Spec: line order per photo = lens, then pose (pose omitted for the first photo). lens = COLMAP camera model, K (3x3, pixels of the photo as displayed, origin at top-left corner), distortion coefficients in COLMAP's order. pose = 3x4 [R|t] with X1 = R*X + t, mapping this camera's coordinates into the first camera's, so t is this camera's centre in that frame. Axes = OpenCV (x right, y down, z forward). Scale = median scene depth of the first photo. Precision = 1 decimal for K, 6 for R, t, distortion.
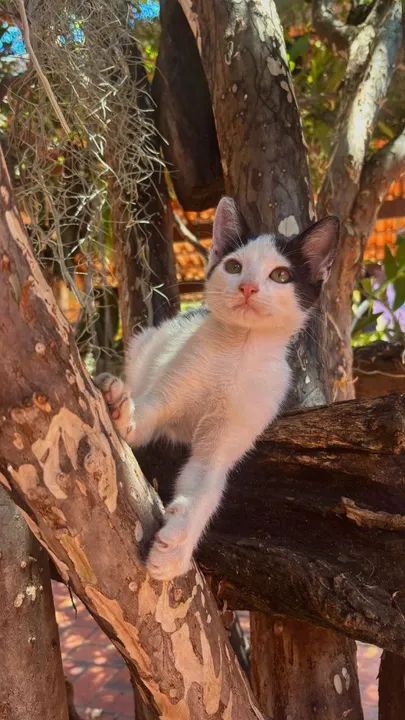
lens RADIAL K [[564.1, 0, 202.7], [0, 564.1, 362.5], [0, 0, 1]] dist [0.009085, -0.005550]
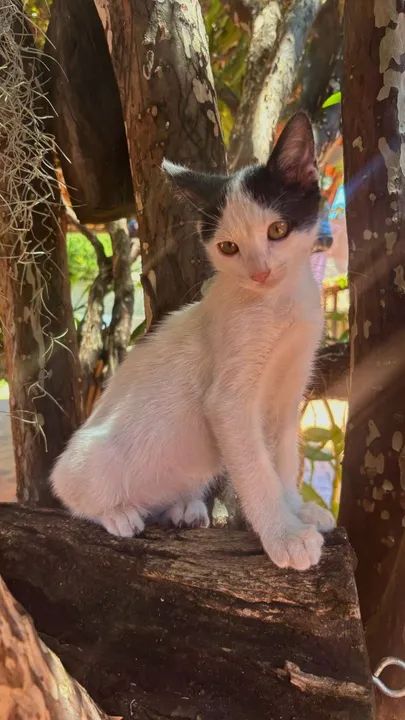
lens RADIAL K [[564.1, 0, 204.5], [0, 564.1, 357.7], [0, 0, 1]] dist [0.009085, -0.005550]
pose [[0.968870, 0.018346, 0.246890, -0.072785], [-0.046842, 0.992822, 0.110046, -0.208177], [-0.243099, -0.118185, 0.962775, 0.111851]]
